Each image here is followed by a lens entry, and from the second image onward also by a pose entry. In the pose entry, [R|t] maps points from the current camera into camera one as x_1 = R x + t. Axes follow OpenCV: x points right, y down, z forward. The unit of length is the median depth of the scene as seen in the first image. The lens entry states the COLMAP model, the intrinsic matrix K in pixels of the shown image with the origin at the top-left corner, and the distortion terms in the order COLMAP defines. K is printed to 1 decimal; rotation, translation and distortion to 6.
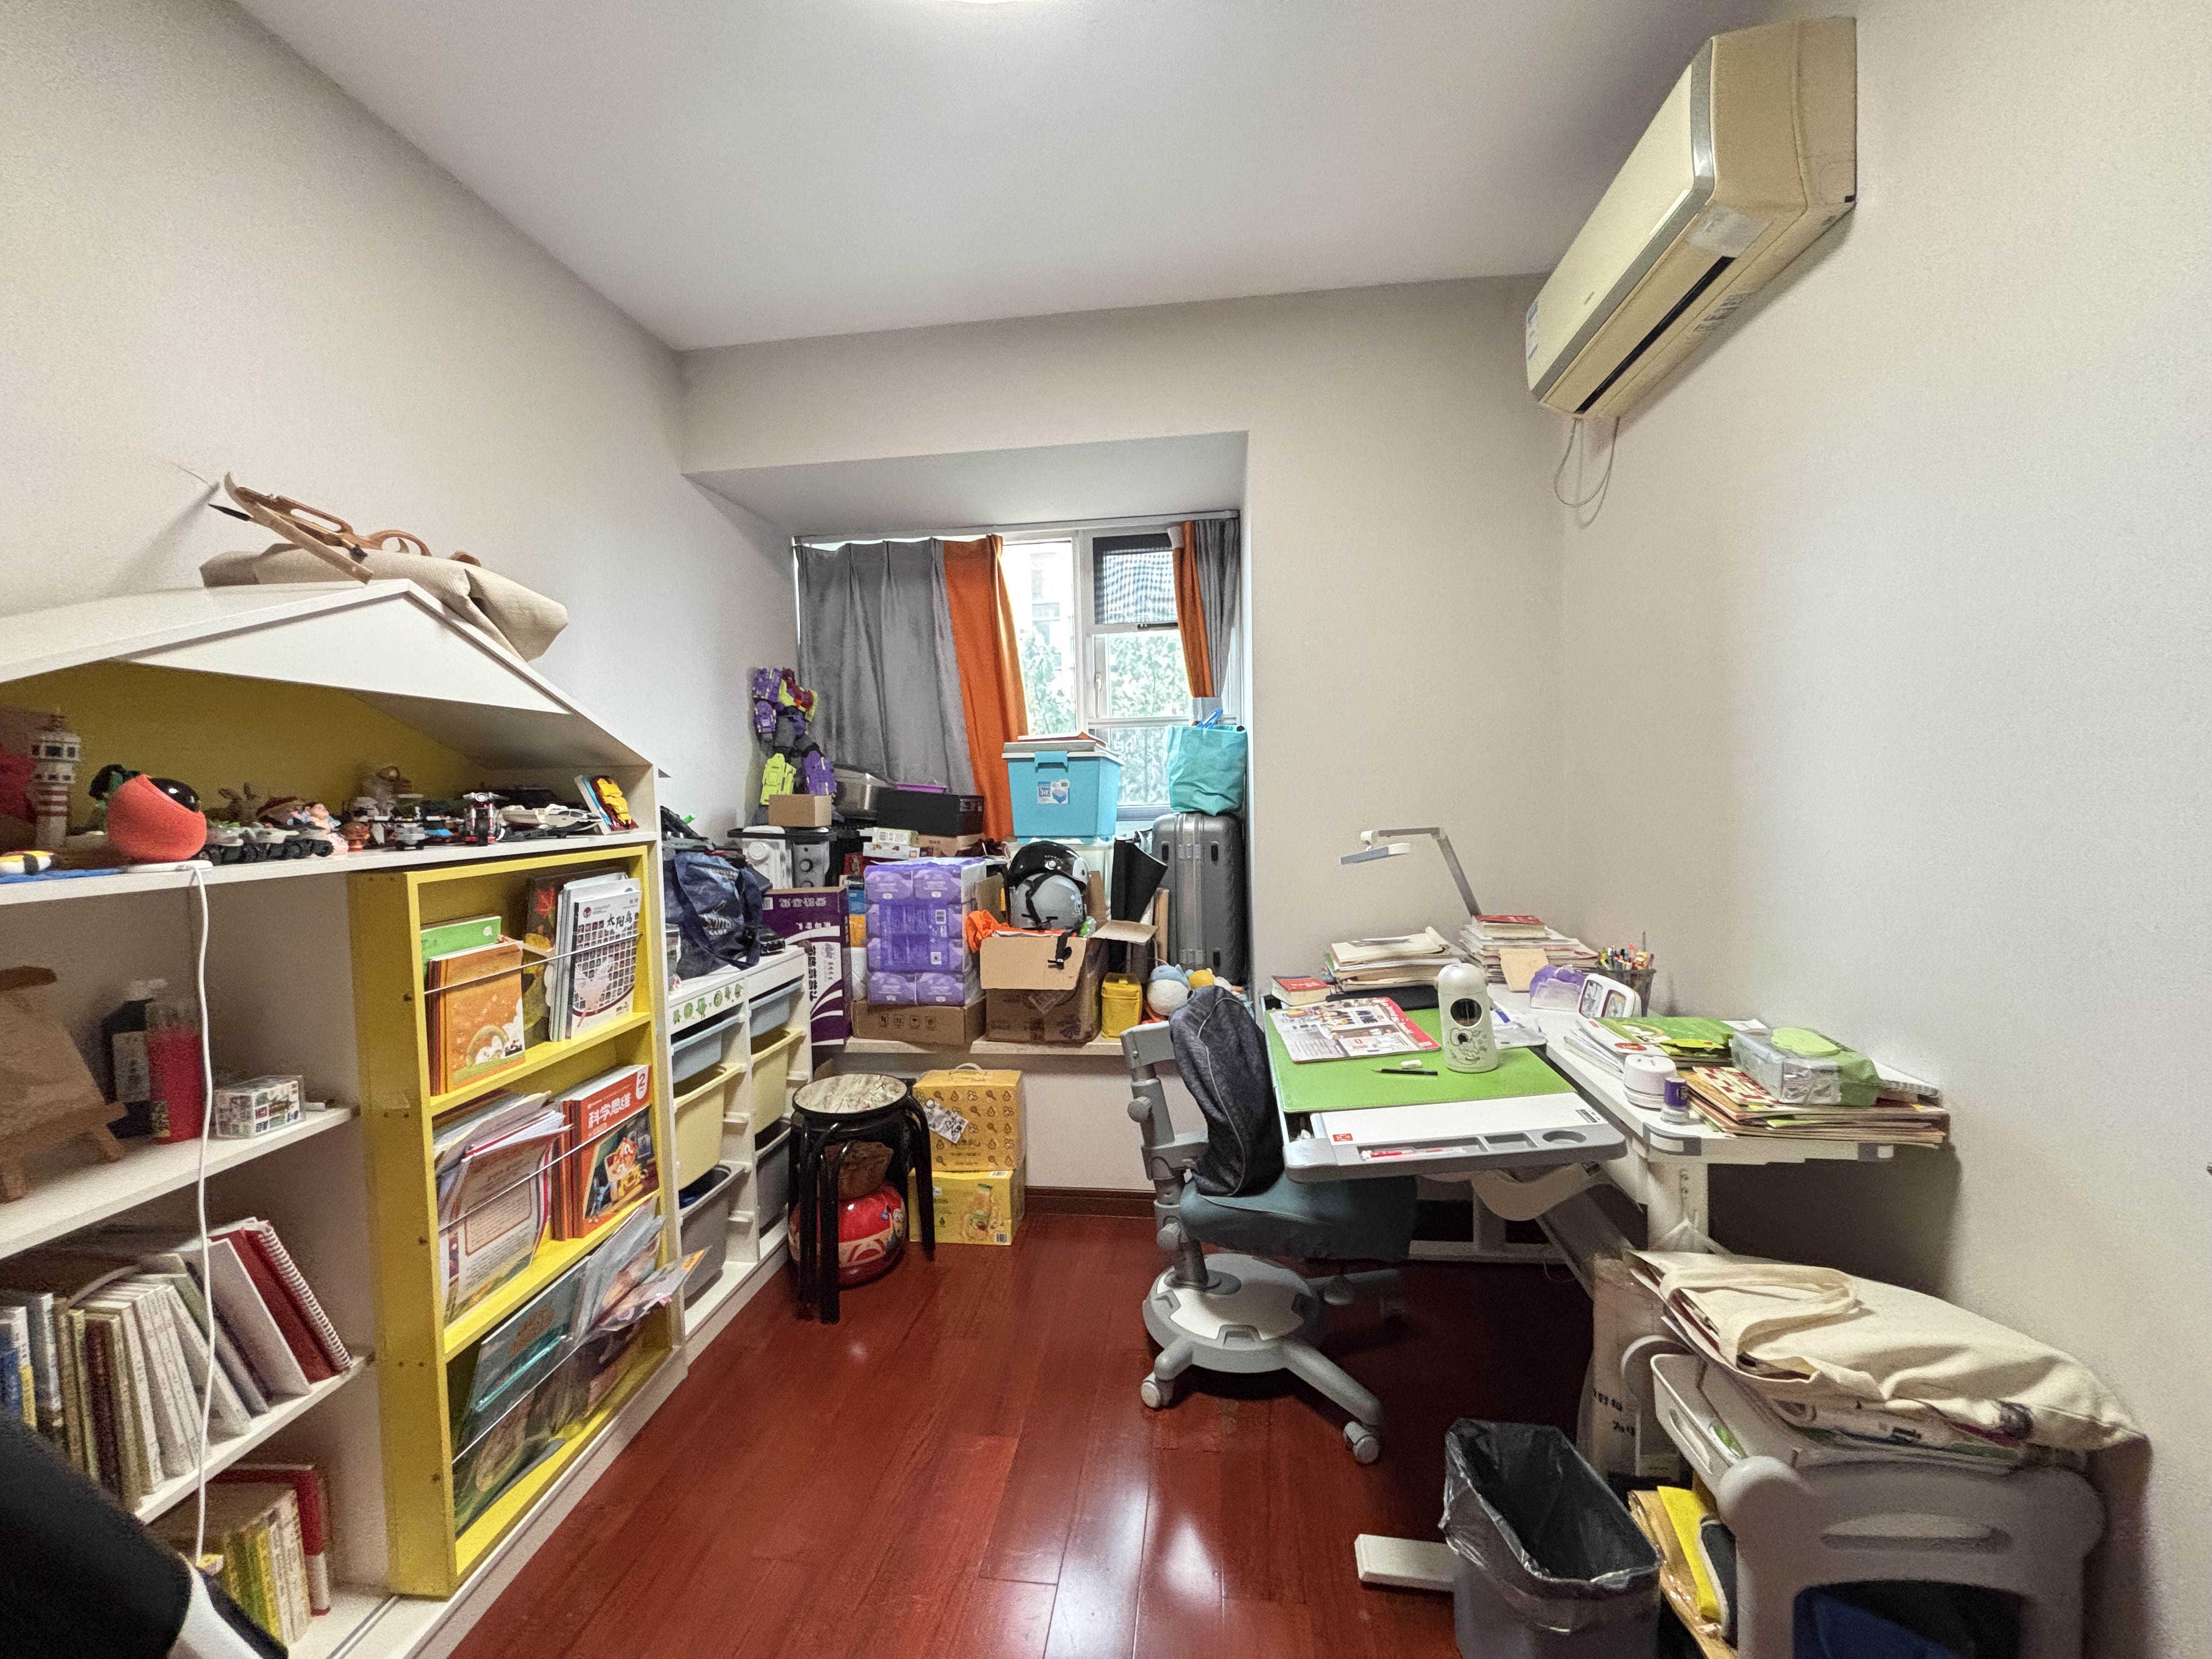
lens RADIAL K [[885.7, 0, 1107.9], [0, 885.7, 828.9], [0, 0, 1]] dist [0.001040, 0.001716]
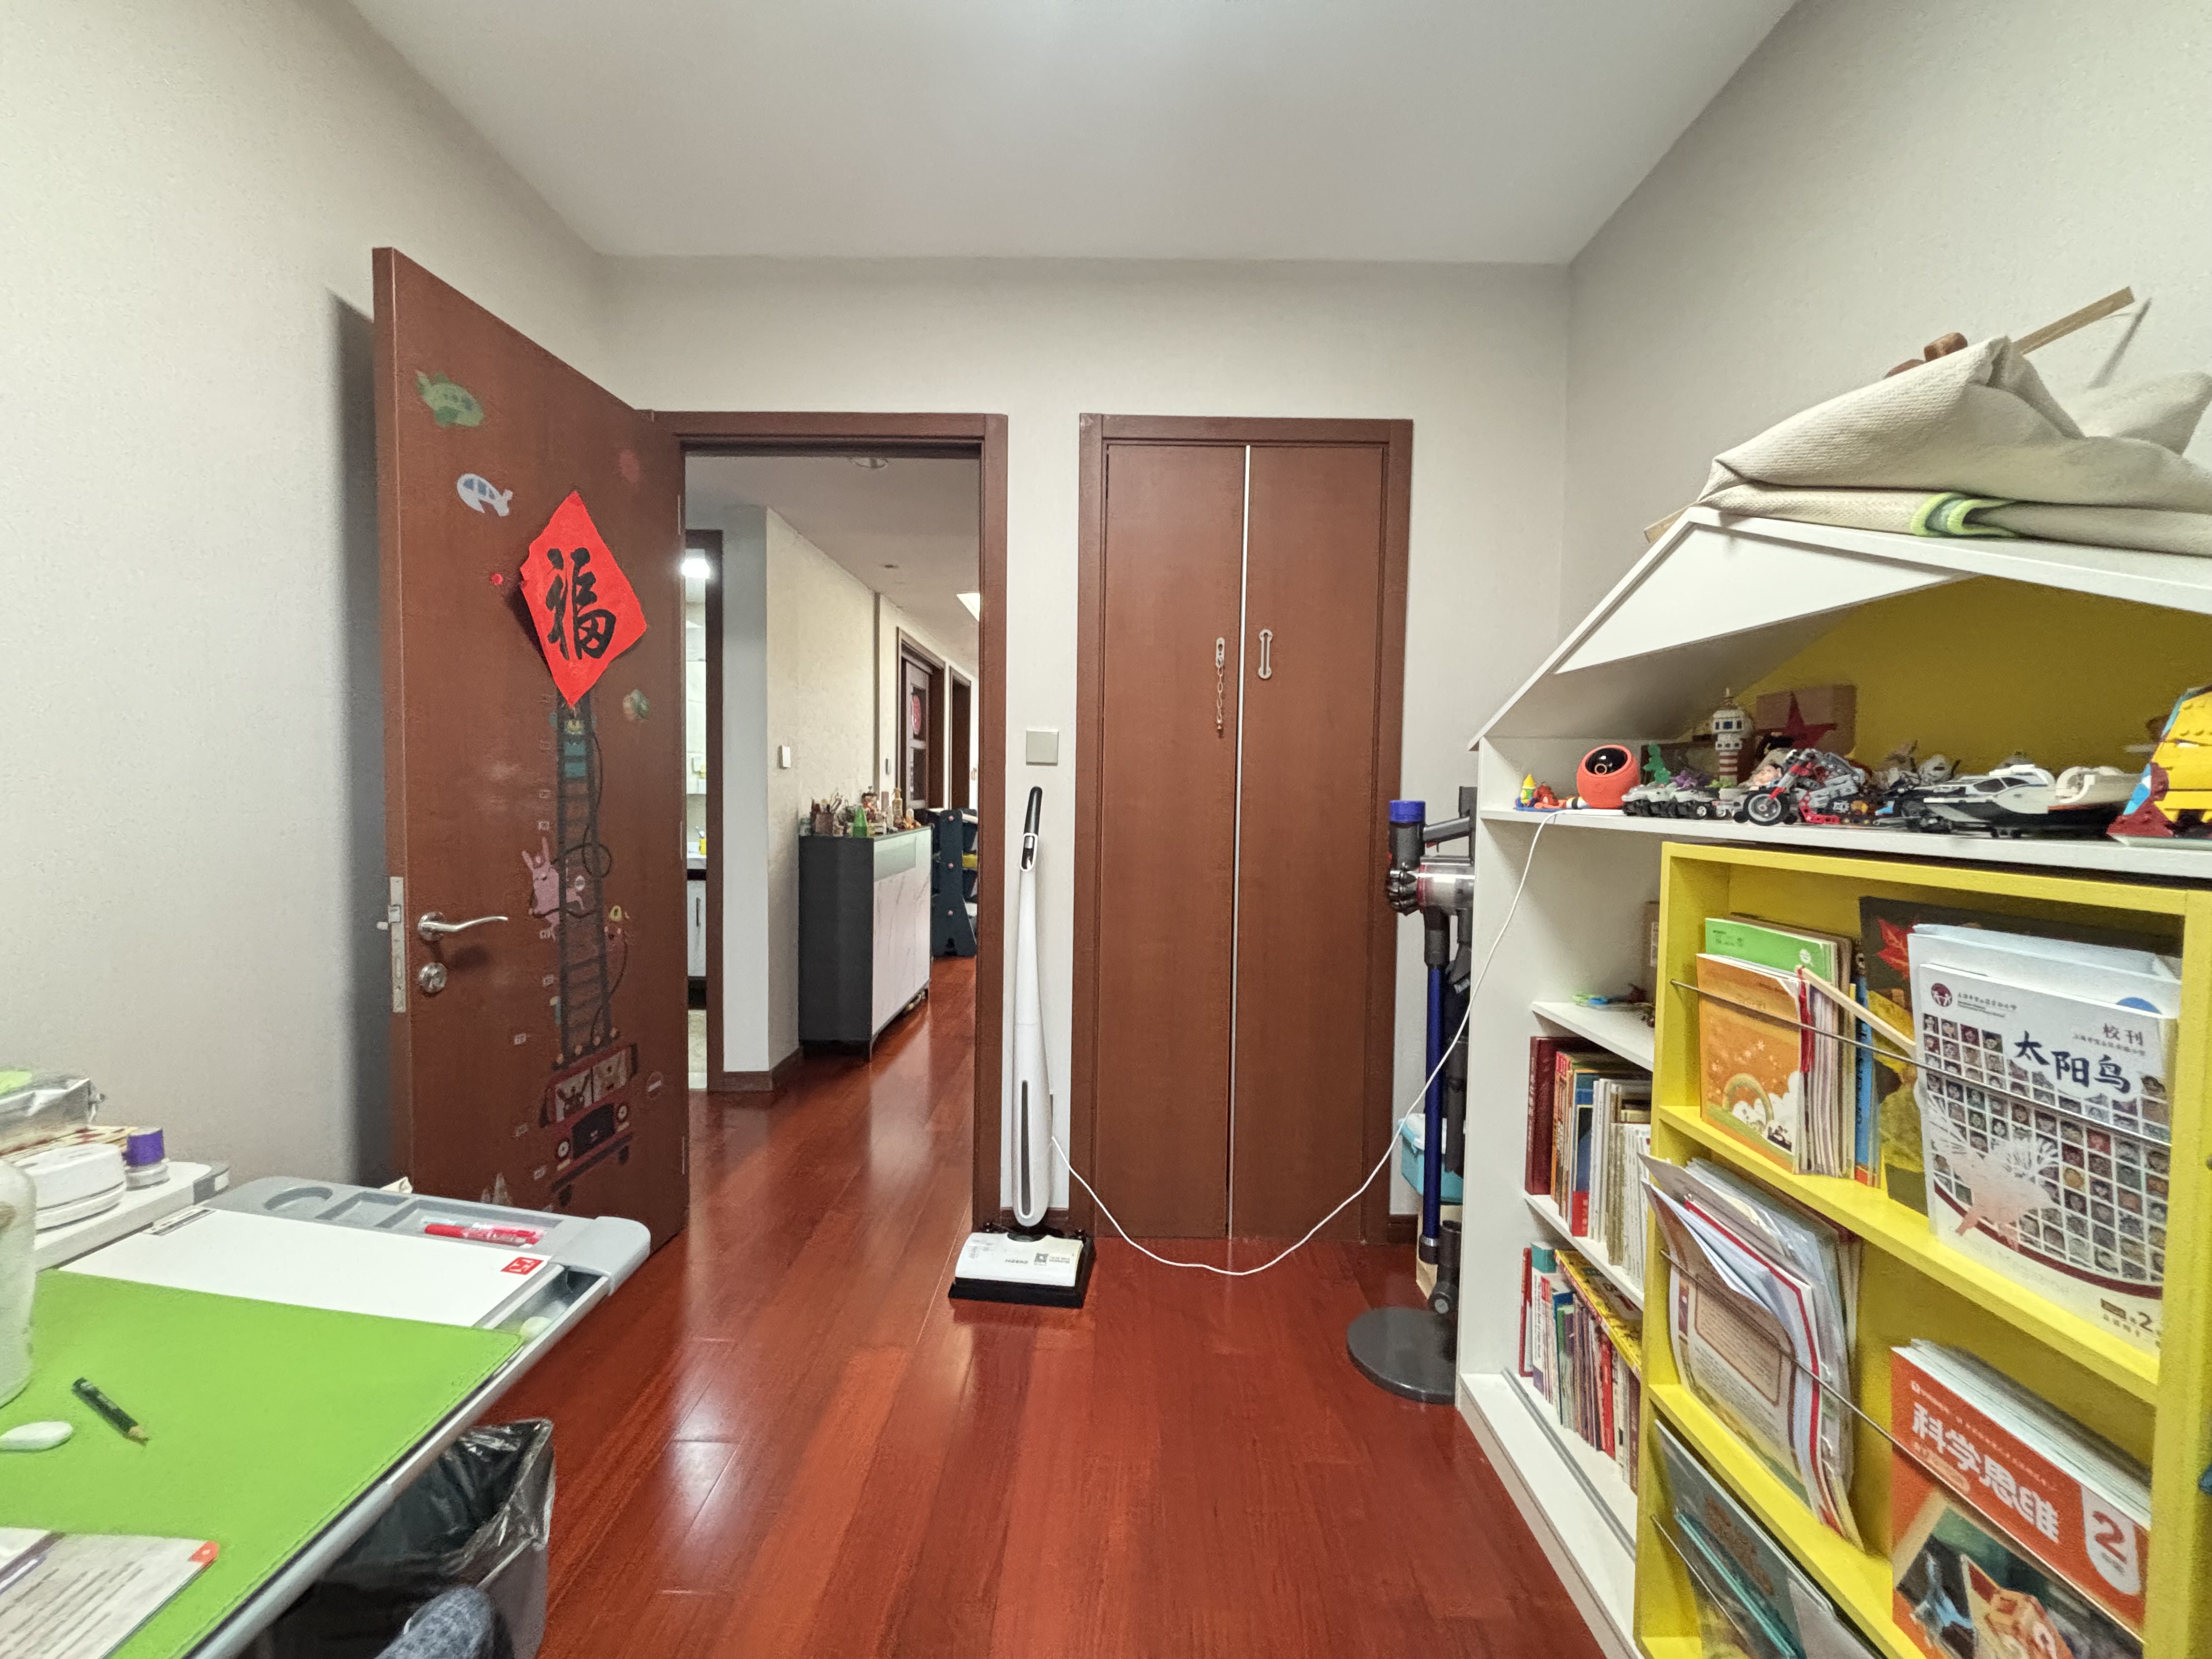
lens RADIAL K [[885.7, 0, 1114.5], [0, 885.7, 825.2], [0, 0, 1]] dist [0.001040, 0.001716]
pose [[-0.994172, 0.014151, -0.106876, -0.098785], [0.004380, 0.995831, 0.091115, -0.039966], [0.107719, 0.090115, -0.990089, 1.389613]]
